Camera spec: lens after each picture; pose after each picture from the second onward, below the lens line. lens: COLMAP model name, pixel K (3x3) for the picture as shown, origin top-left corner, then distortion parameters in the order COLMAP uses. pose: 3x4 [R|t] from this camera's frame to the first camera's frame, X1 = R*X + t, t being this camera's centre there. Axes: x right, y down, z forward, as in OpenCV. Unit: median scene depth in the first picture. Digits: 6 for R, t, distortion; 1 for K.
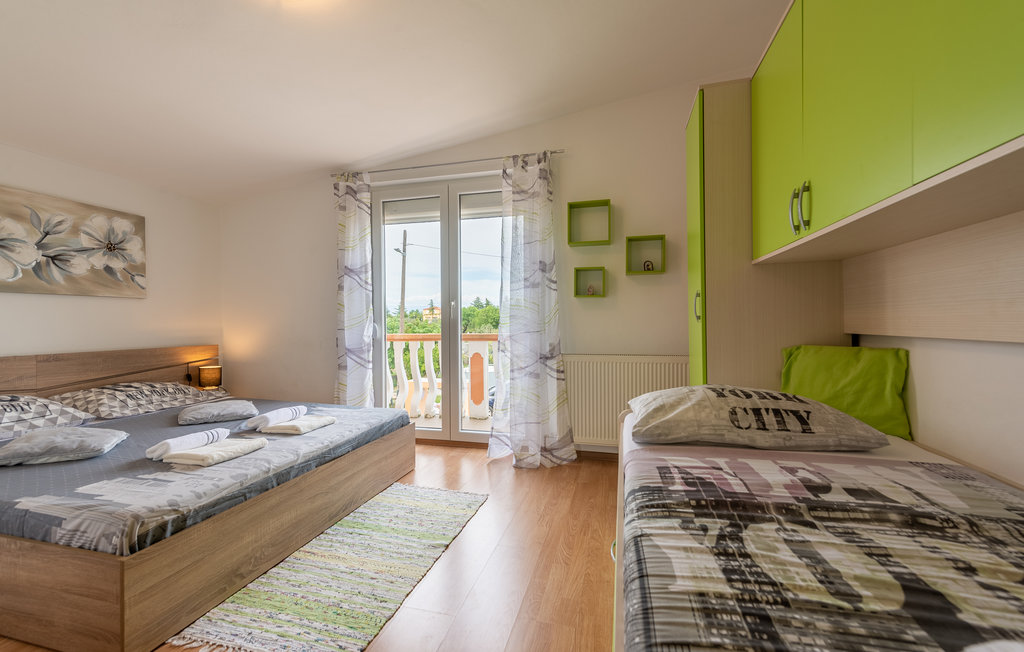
lens RADIAL K [[415.5, 0, 513.3], [0, 415.5, 322.6], [0, 0, 1]] dist [0.012660, -0.000568]
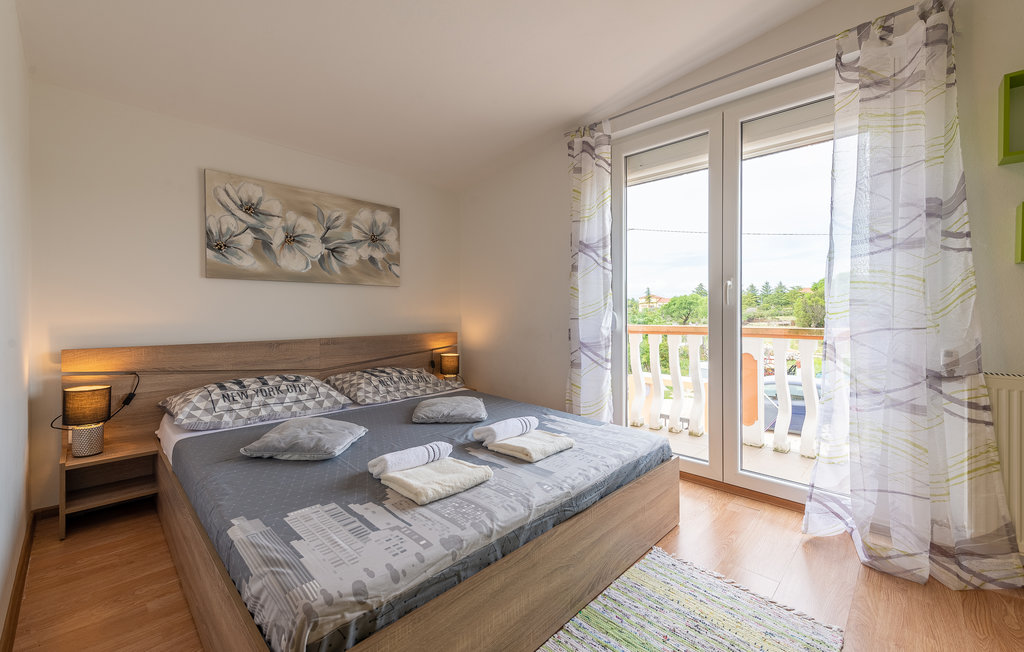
lens RADIAL K [[415.5, 0, 513.3], [0, 415.5, 322.6], [0, 0, 1]] dist [0.012660, -0.000568]
pose [[0.873767, 0.018934, -0.485975, -0.140840], [-0.005993, 0.999585, 0.028169, 0.001466], [0.486307, -0.021701, 0.873518, 0.262799]]
